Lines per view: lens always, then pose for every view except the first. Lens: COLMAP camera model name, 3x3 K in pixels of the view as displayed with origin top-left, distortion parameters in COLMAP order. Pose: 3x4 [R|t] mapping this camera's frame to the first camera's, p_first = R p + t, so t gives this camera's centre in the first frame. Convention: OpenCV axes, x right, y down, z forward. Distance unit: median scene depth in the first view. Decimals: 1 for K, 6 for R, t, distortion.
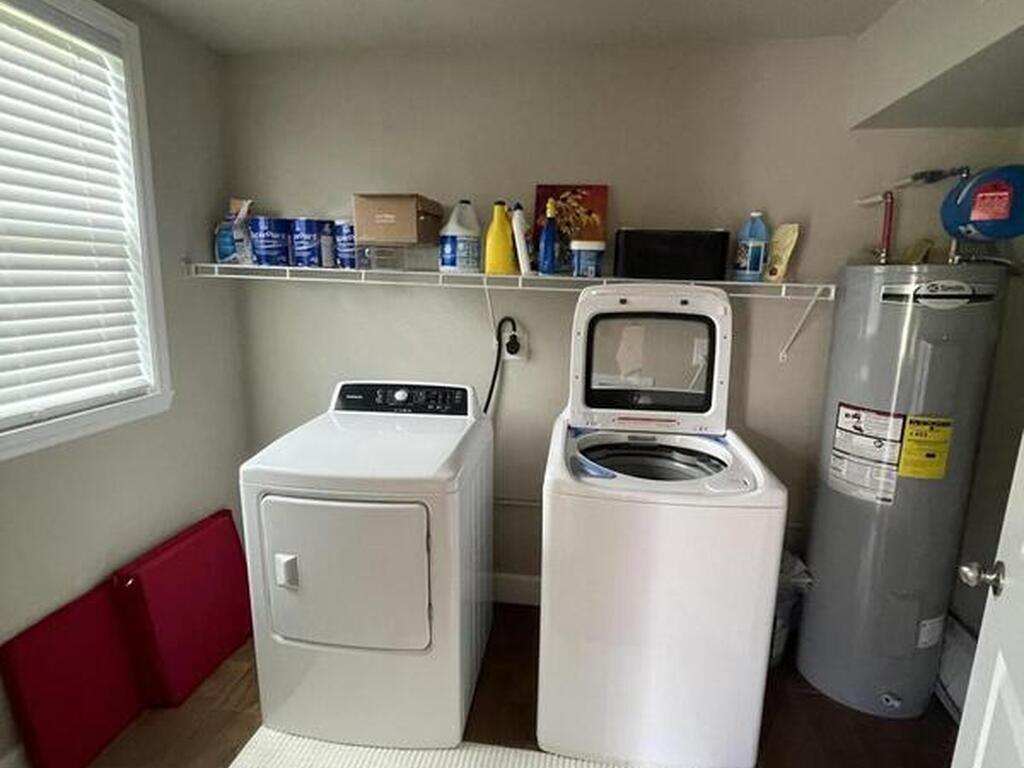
lens RADIAL K [[556.1, 0, 516.3], [0, 556.1, 389.5], [0, 0, 1]] dist [-0.005056, -0.001149]
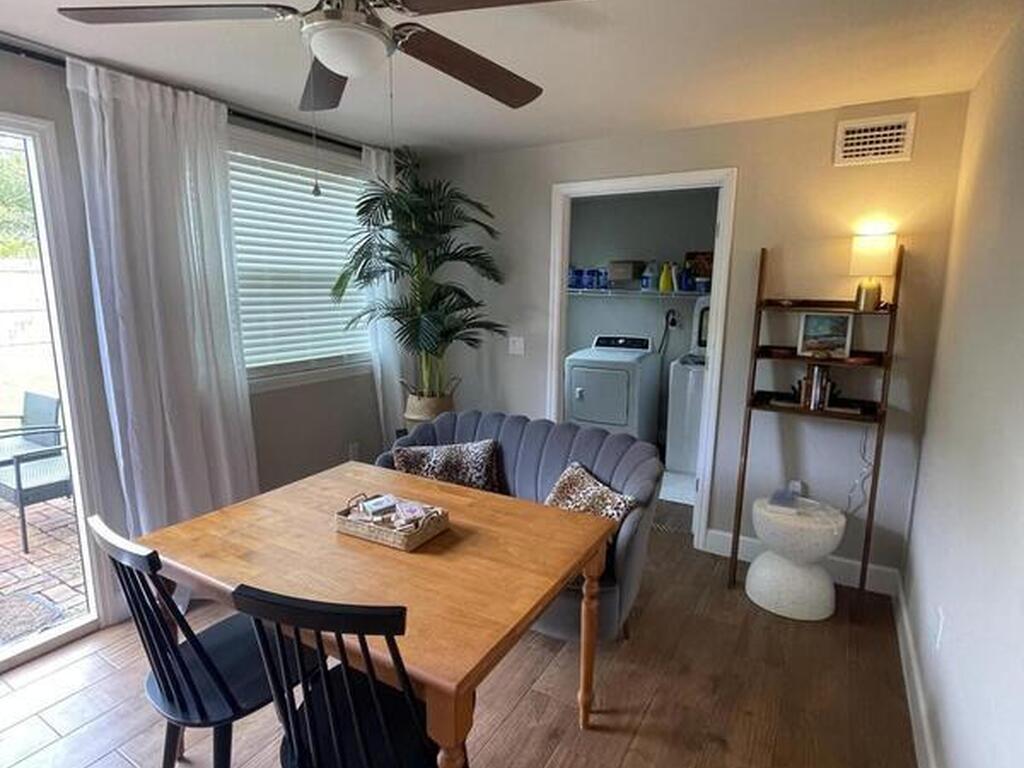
lens RADIAL K [[556.1, 0, 507.2], [0, 556.1, 387.7], [0, 0, 1]] dist [-0.005056, -0.001149]
pose [[0.917353, 0.057922, -0.393837, 0.307492], [-0.065591, 0.997828, -0.006026, 0.264331], [0.392633, 0.031360, 0.919160, -1.447969]]
